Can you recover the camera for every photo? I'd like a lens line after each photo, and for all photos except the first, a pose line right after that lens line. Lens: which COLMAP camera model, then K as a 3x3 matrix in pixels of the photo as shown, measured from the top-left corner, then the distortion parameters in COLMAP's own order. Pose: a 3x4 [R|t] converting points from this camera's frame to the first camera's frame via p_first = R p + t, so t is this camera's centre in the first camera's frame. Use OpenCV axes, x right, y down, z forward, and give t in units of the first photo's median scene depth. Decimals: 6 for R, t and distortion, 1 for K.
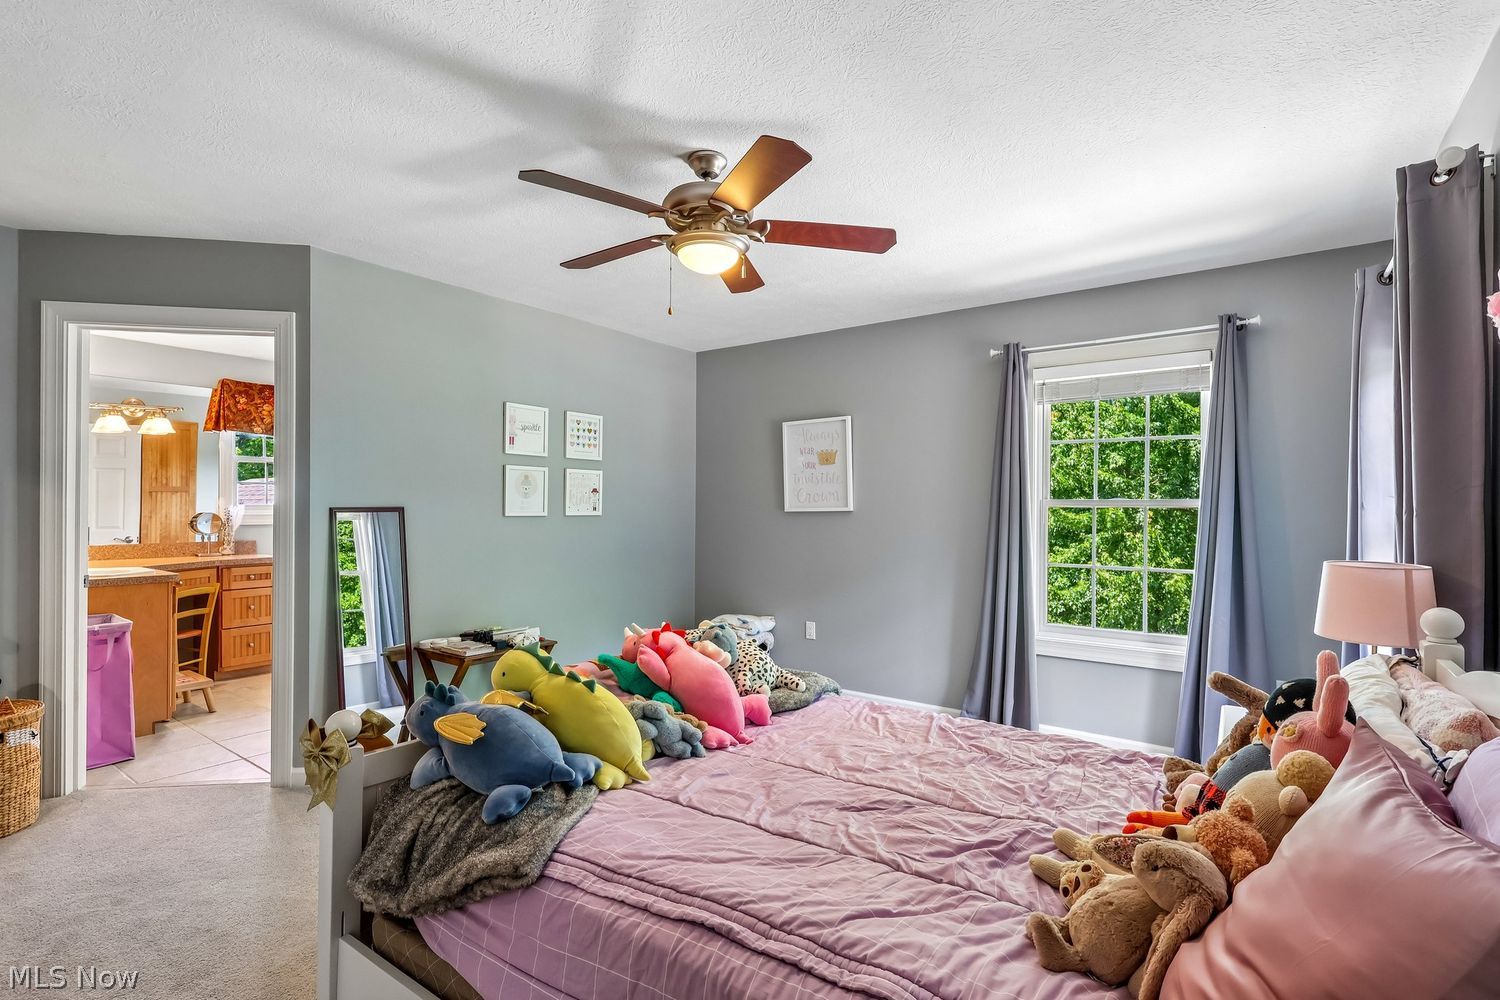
lens RADIAL K [[693.4, 0, 750.0], [0, 693.4, 500.0], [0, 0, 1]] dist [0.000506, -0.000264]
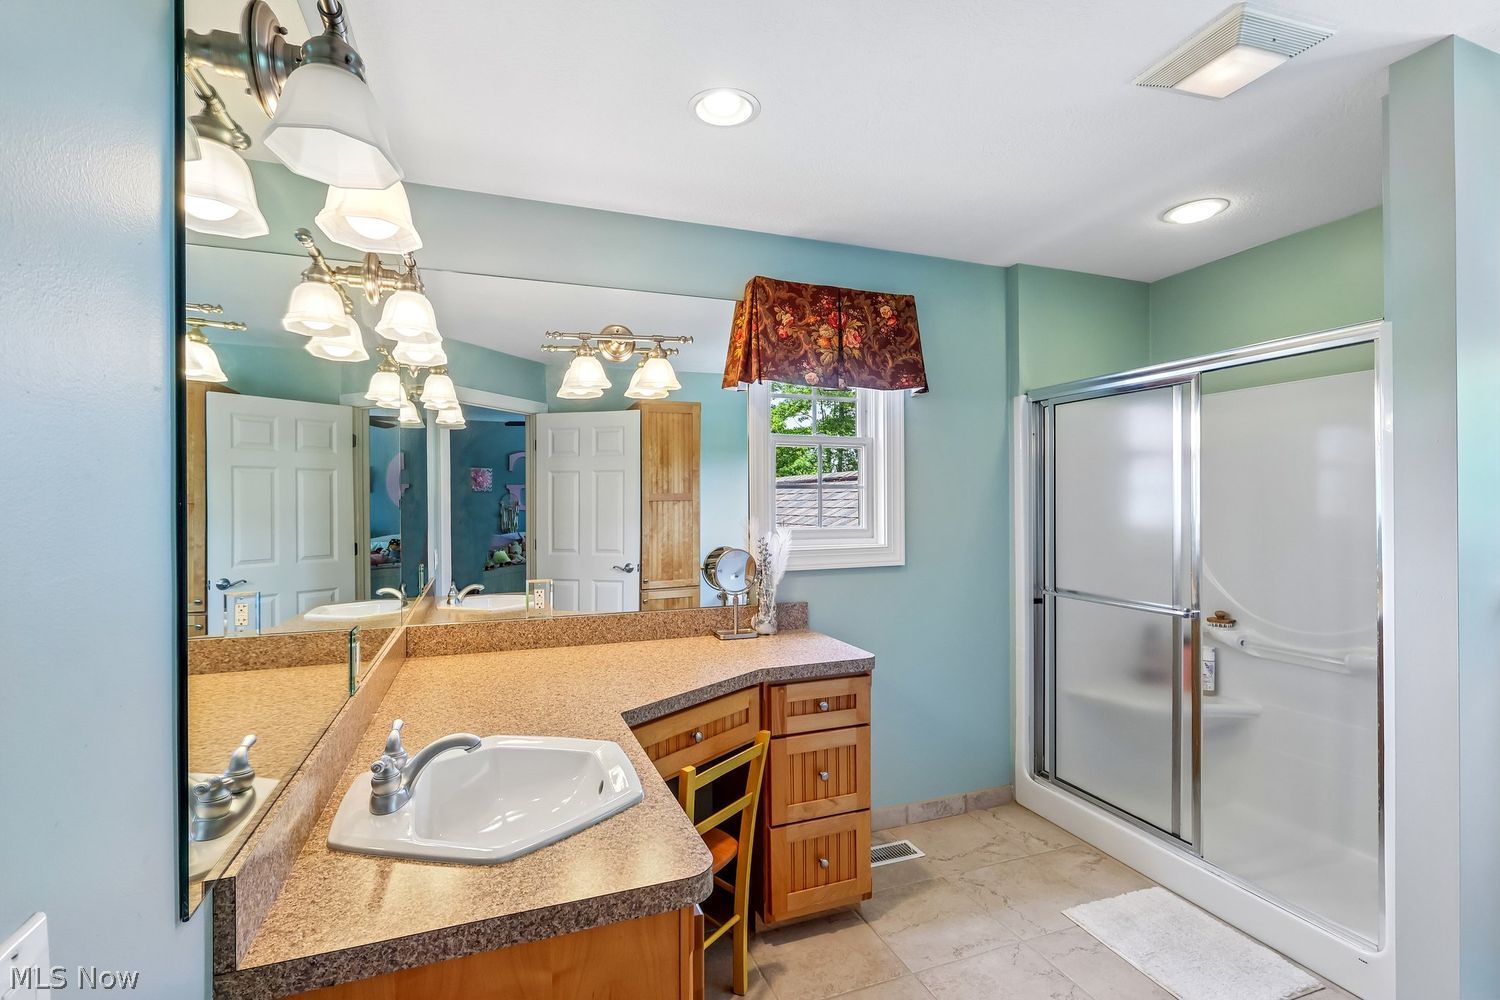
lens RADIAL K [[693.4, 0, 750.0], [0, 693.4, 500.0], [0, 0, 1]] dist [0.000506, -0.000264]
pose [[0.835754, -0.007900, -0.549048, -0.494781], [0.010537, 0.999943, 0.001652, -0.017156], [0.549004, -0.007166, 0.835789, 0.587463]]
